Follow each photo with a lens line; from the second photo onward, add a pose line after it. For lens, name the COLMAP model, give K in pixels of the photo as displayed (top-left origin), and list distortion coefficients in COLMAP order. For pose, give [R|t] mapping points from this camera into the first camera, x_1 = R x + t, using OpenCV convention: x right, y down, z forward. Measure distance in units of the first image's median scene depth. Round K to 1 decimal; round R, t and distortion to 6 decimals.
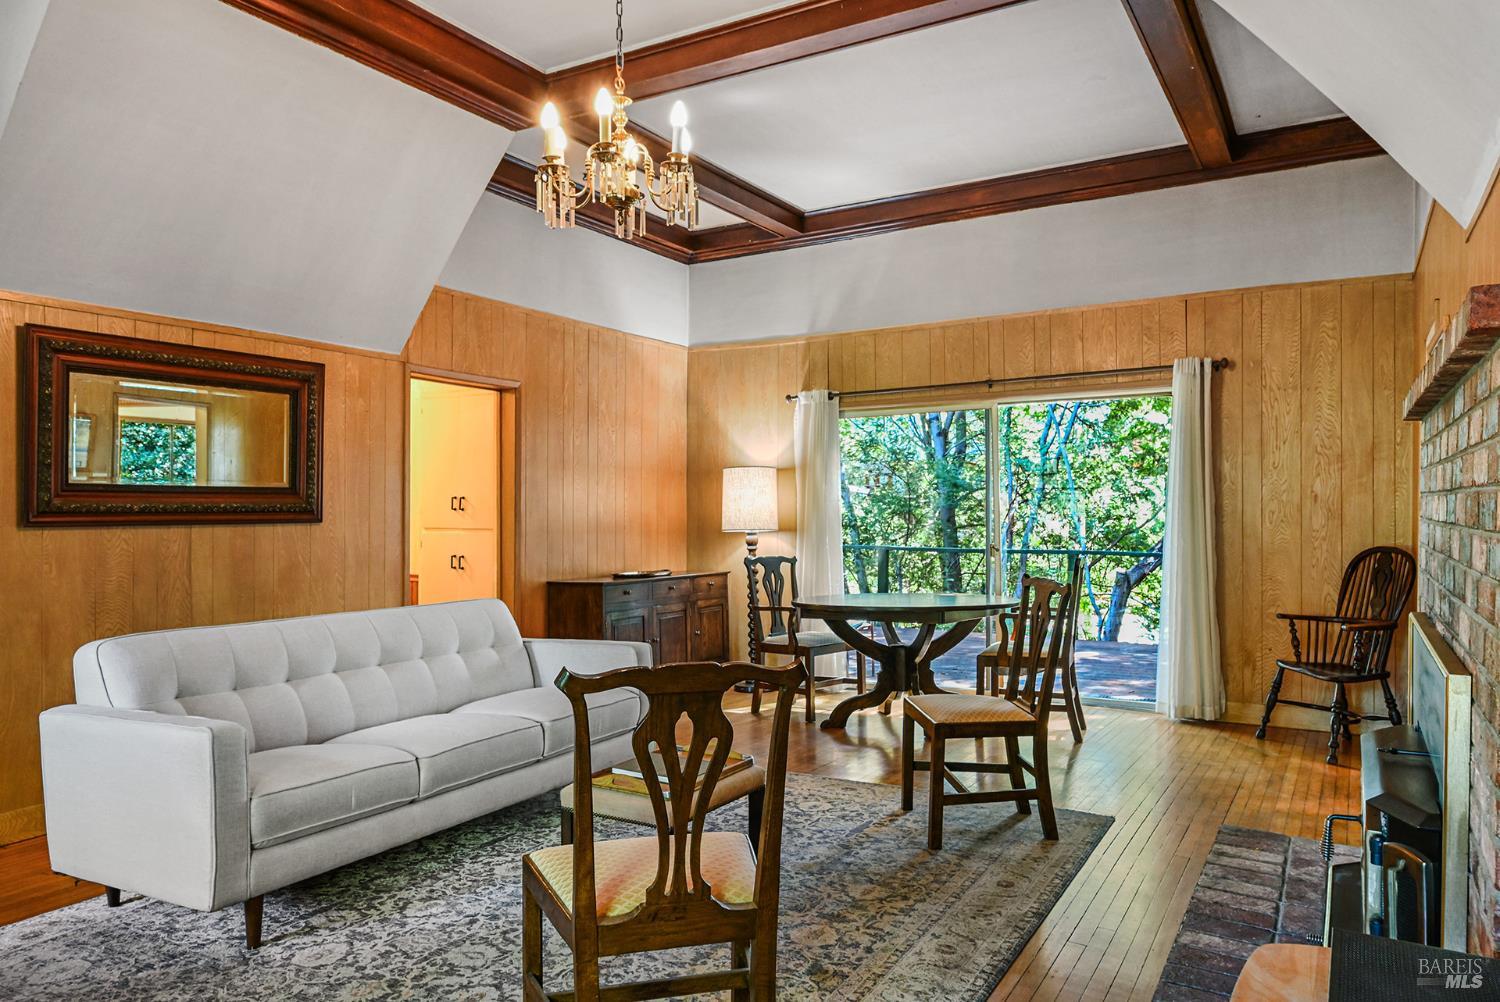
lens RADIAL K [[1019.8, 0, 750.4], [0, 1019.8, 505.2], [0, 0, 1]] dist [0.000343, 0.000243]
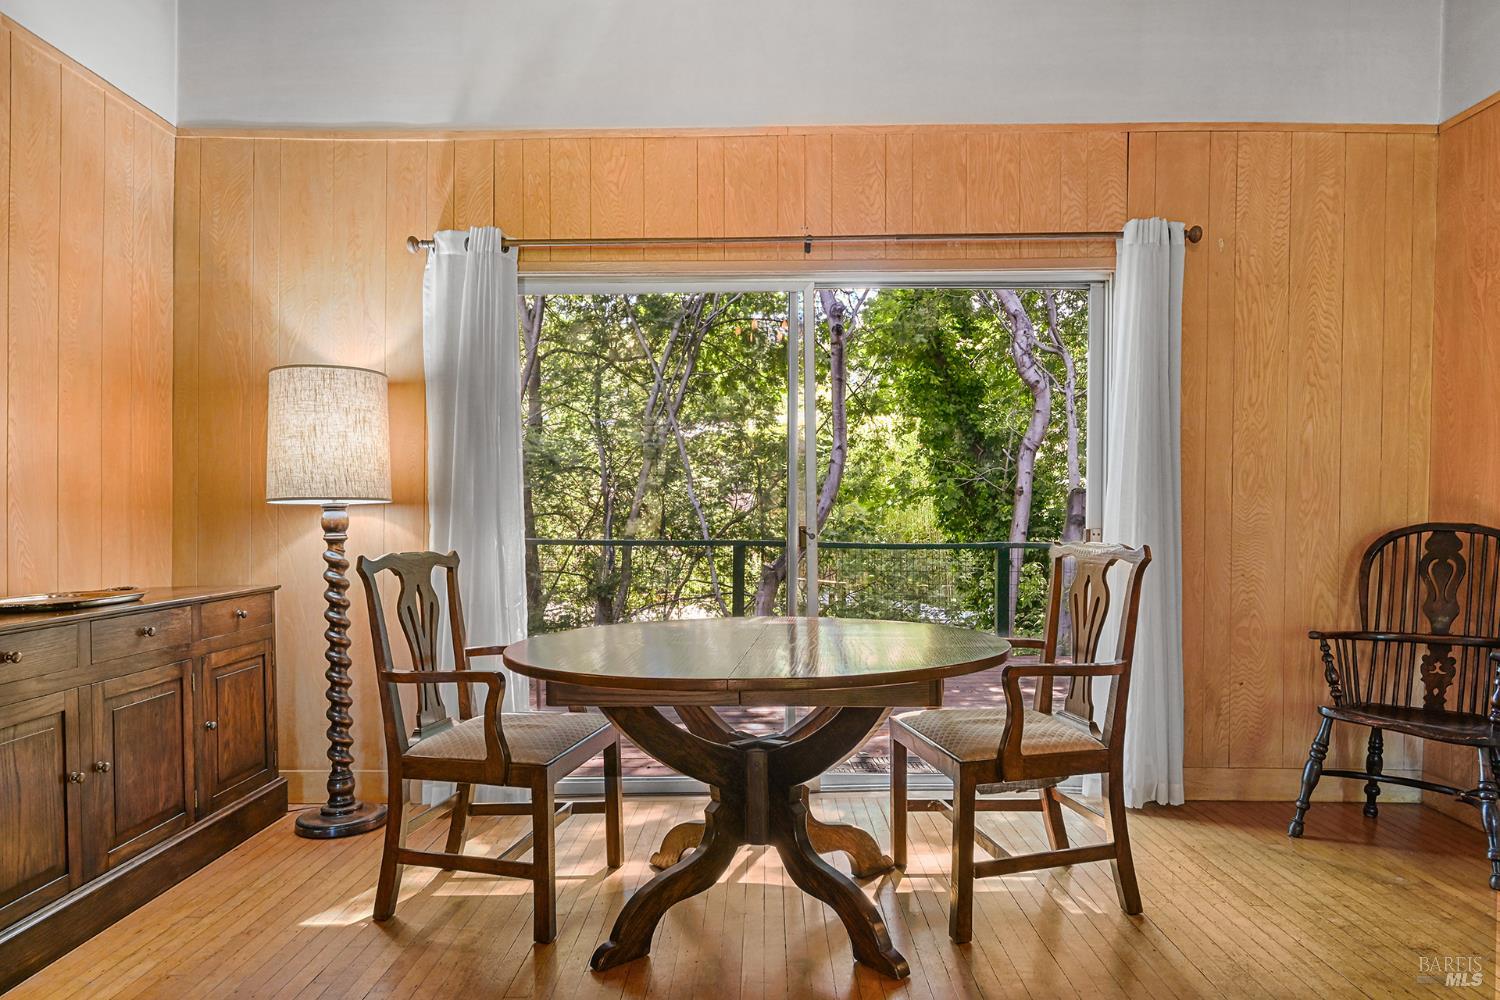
lens RADIAL K [[952.9, 0, 752.9], [0, 952.9, 521.2], [0, 0, 1]] dist [-0.000280, 0.000655]
pose [[0.867794, 0.001184, 0.496923, -0.053219], [-0.009696, 0.999847, 0.014551, 0.026202], [-0.496830, -0.017446, 0.867673, 0.515560]]
